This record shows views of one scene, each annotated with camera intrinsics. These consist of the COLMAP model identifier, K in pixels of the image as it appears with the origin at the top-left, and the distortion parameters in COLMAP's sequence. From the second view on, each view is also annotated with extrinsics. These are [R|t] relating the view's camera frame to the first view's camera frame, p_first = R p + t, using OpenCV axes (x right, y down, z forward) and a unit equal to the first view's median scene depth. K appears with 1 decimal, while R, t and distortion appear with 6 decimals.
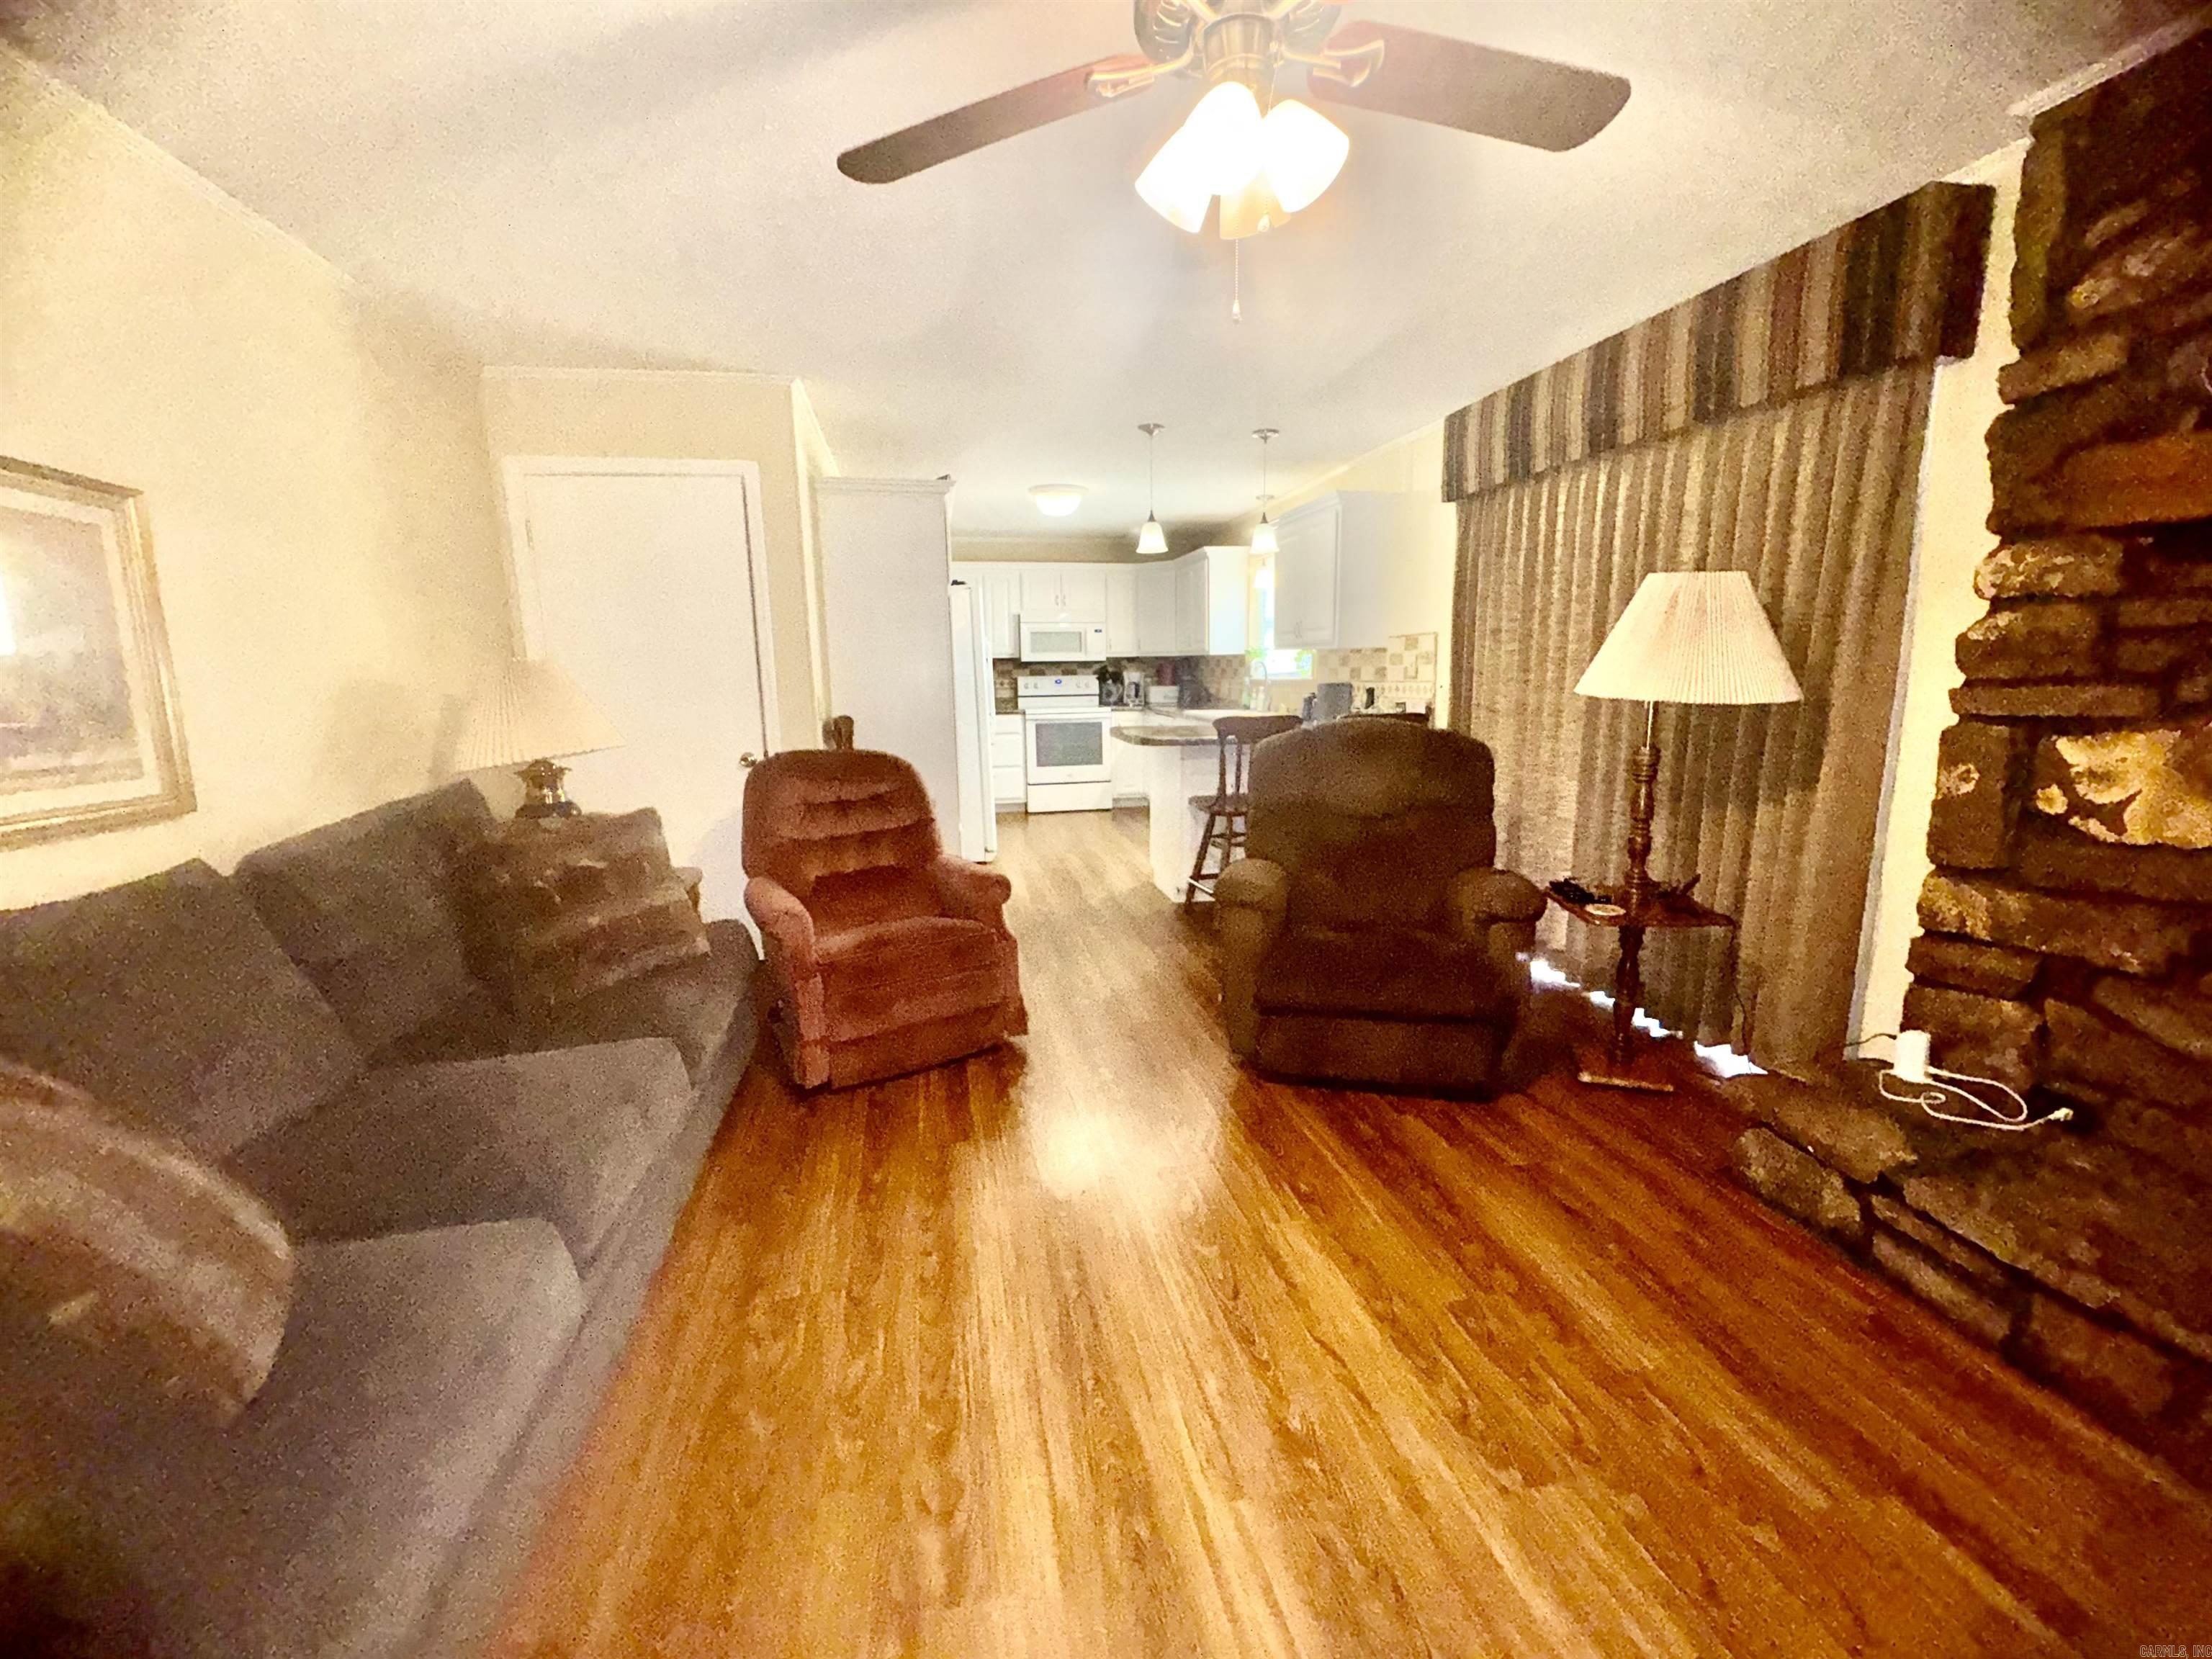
lens RADIAL K [[882.6, 0, 1110.6], [0, 882.6, 831.7], [0, 0, 1]] dist [-0.003071, -0.000662]
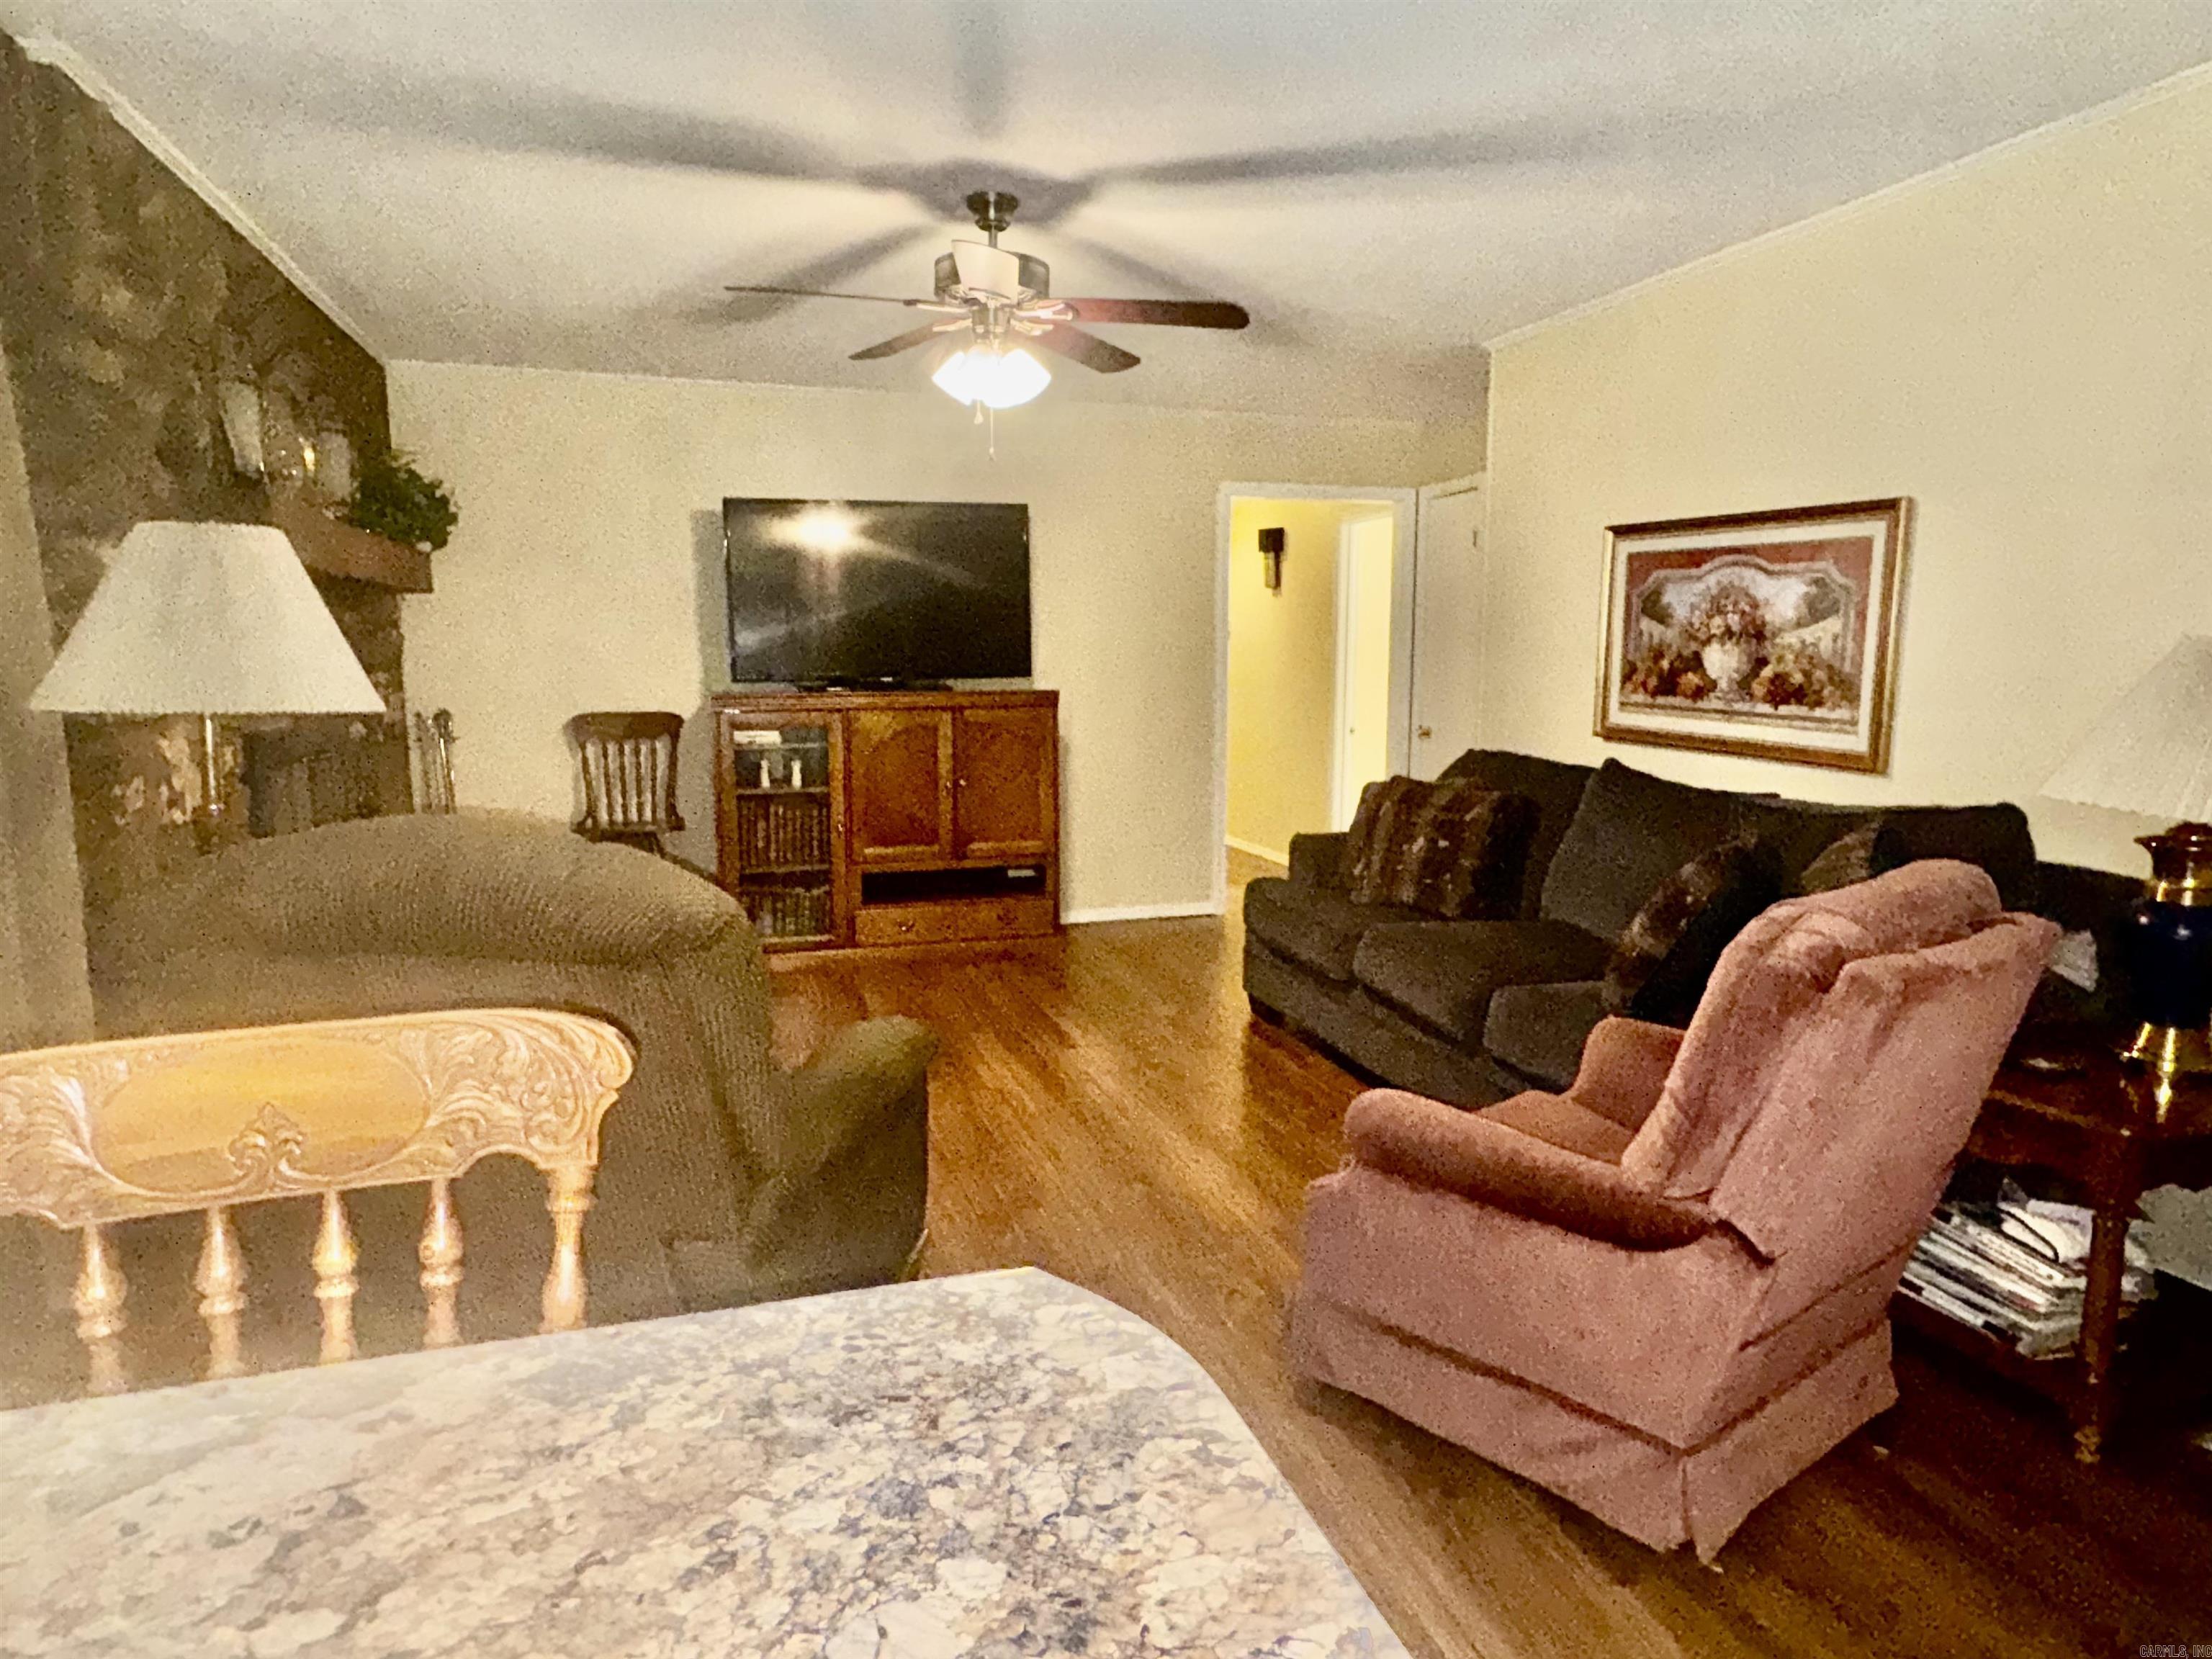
lens RADIAL K [[1335.4, 0, 1110.7], [0, 1335.4, 820.2], [0, 0, 1]] dist [-0.003185, 0.001037]
pose [[-0.994970, 0.027750, -0.096251, 0.139772], [-0.002992, 0.952203, 0.305452, -0.536522], [0.100126, 0.304203, -0.947331, 2.802720]]
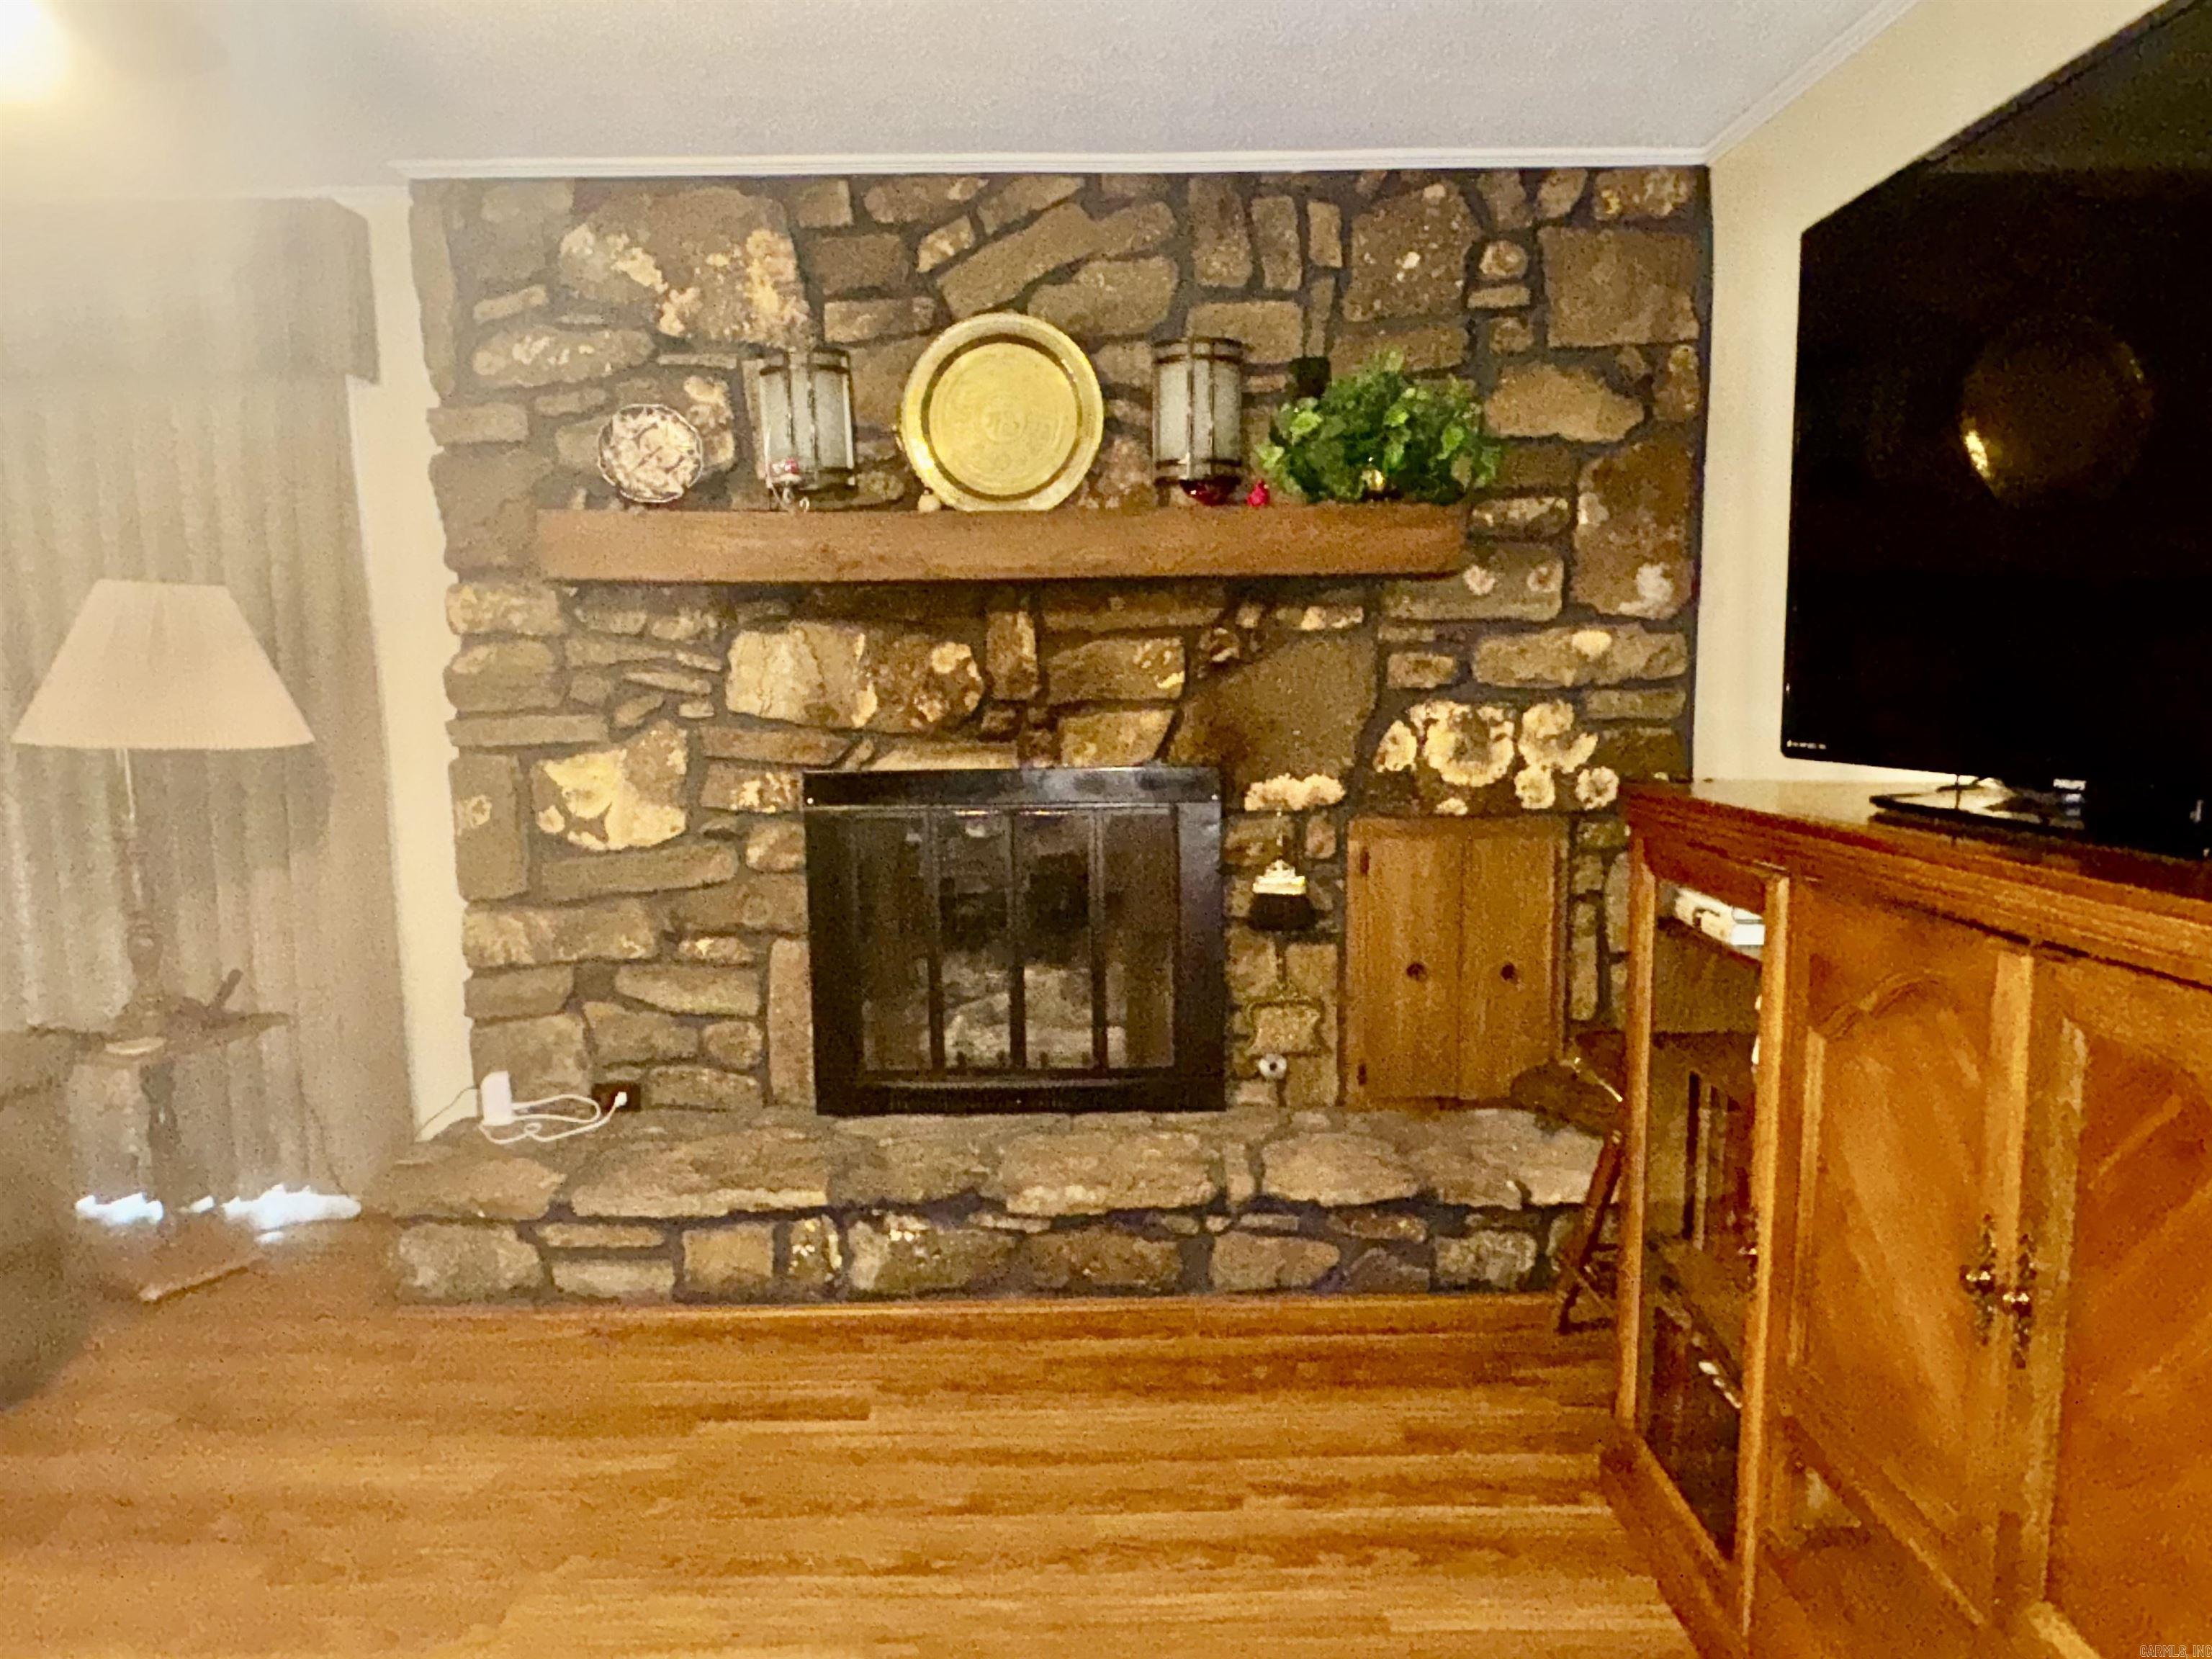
lens RADIAL K [[1462.3, 0, 1095.6], [0, 1462.3, 821.5], [0, 0, 1]] dist [-0.011577, 0.003082]
pose [[0.196524, -0.094255, 0.975958, -0.546530], [0.188137, 0.980498, 0.056810, -0.011225], [-0.962280, 0.172449, 0.210425, -0.017961]]
